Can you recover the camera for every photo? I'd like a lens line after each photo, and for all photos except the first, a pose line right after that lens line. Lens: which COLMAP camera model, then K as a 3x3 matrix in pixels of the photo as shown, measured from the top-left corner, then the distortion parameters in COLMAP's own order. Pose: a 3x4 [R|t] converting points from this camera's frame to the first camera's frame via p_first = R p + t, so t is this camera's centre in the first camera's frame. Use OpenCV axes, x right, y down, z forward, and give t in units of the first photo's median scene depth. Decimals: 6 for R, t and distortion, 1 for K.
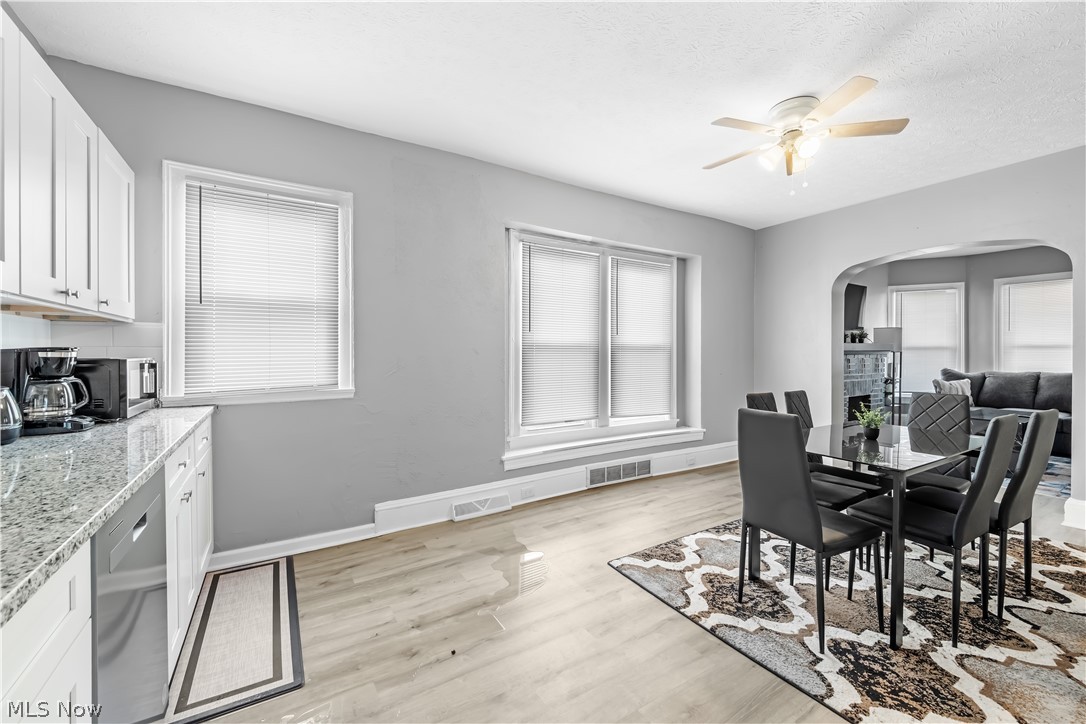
lens RADIAL K [[426.3, 0, 533.6], [0, 426.3, 352.6], [0, 0, 1]] dist [0.005788, -0.000480]
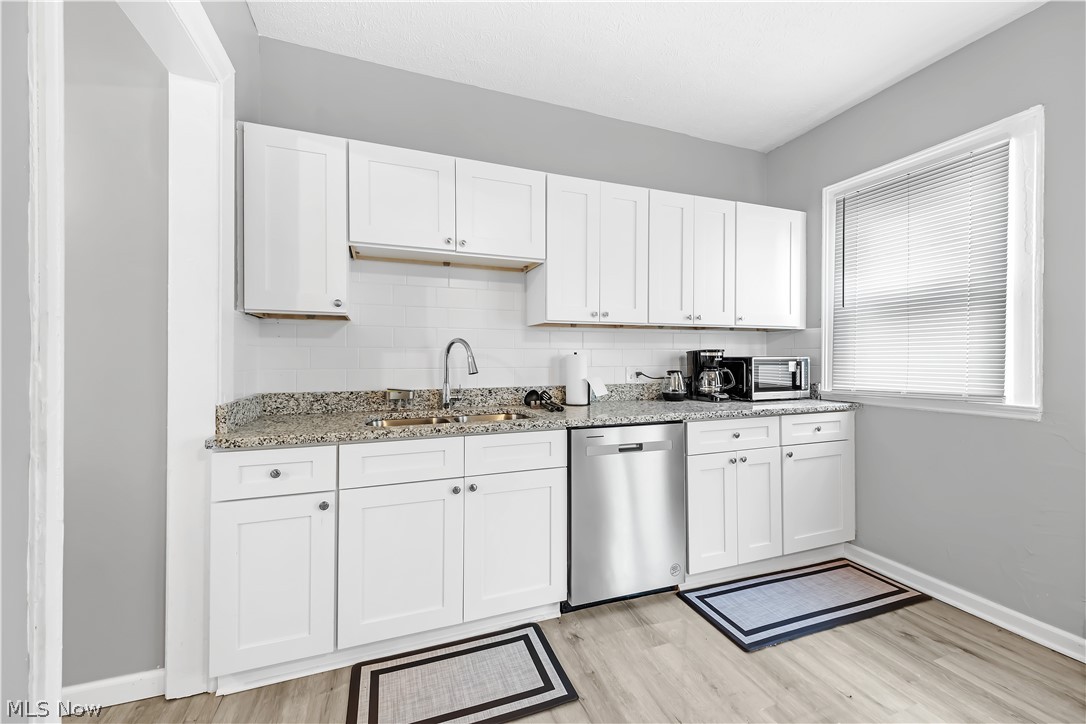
lens RADIAL K [[426.3, 0, 540.2], [0, 426.3, 356.8], [0, 0, 1]] dist [0.005788, -0.000480]
pose [[-0.182217, 0.000094, -0.983258, 0.434281], [0.000345, 1.000000, 0.000031, 0.010445], [0.983258, -0.000334, -0.182217, 0.456526]]
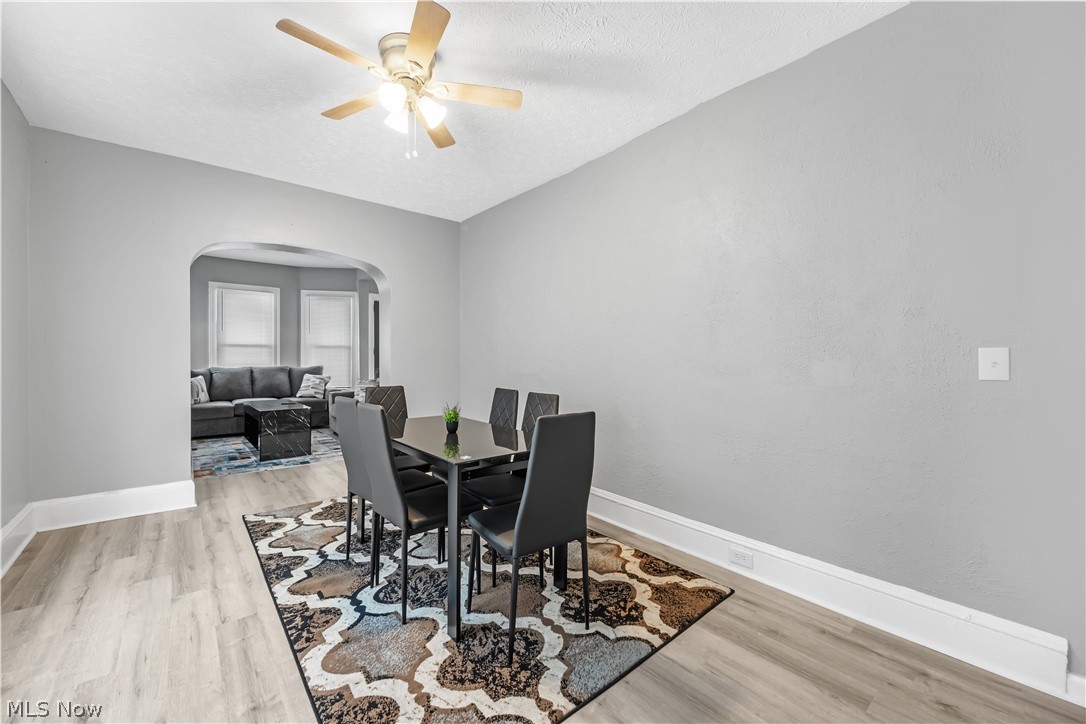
lens RADIAL K [[426.3, 0, 537.6], [0, 426.3, 356.2], [0, 0, 1]] dist [0.005788, -0.000480]
pose [[-0.144046, -0.006929, 0.989547, -0.280192], [-0.008709, 0.999946, 0.005734, 0.007116], [-0.989533, -0.007792, -0.144099, 0.972003]]
